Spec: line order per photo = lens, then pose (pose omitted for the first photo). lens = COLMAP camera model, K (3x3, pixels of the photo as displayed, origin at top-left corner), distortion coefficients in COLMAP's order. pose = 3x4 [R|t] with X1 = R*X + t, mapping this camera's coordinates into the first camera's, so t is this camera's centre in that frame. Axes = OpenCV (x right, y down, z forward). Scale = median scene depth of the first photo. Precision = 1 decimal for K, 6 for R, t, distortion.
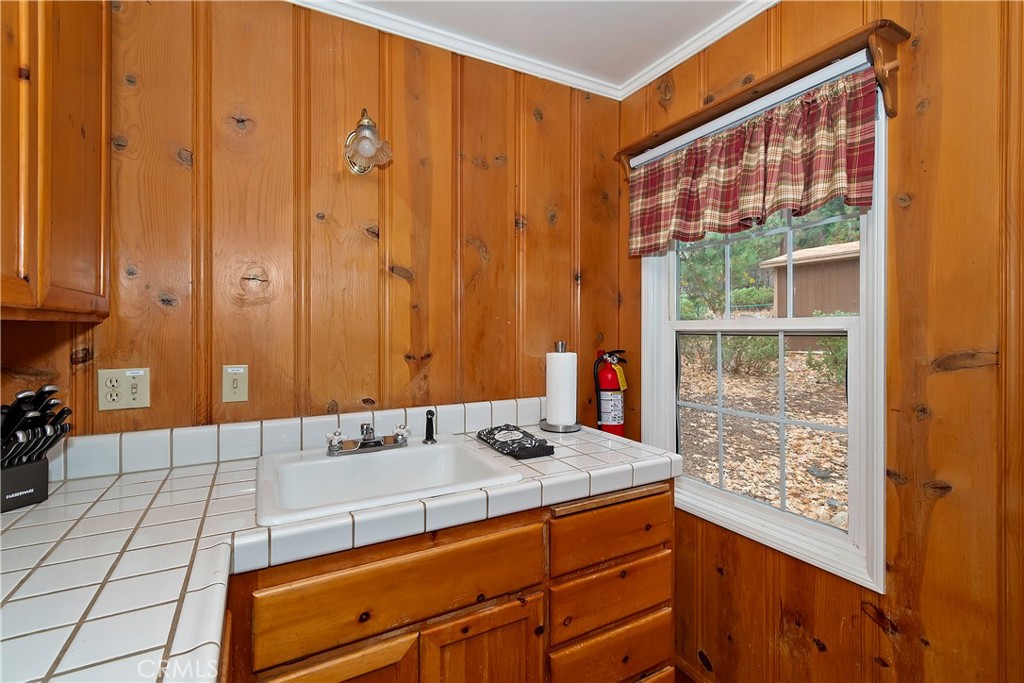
lens RADIAL K [[467.3, 0, 513.7], [0, 467.3, 332.8], [0, 0, 1]] dist [0.000970, 0.000183]
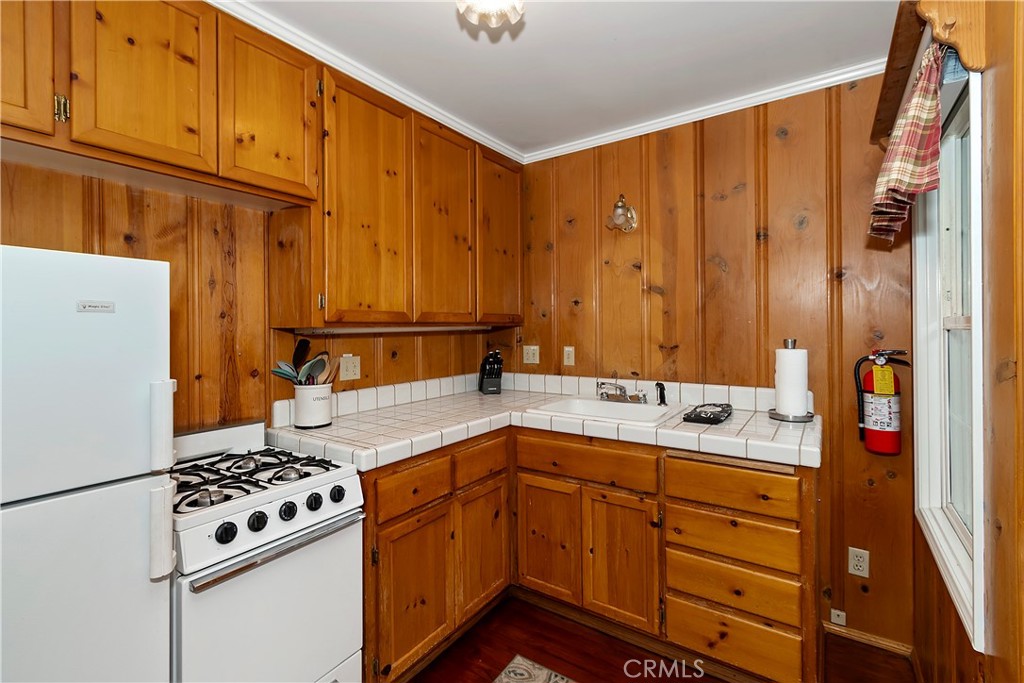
lens RADIAL K [[467.3, 0, 513.7], [0, 467.3, 332.8], [0, 0, 1]] dist [0.000970, 0.000183]
pose [[0.455293, 0.011820, -0.890263, 0.978167], [0.003309, 0.999883, 0.014968, -0.017873], [0.890335, -0.009761, 0.455201, -0.091020]]
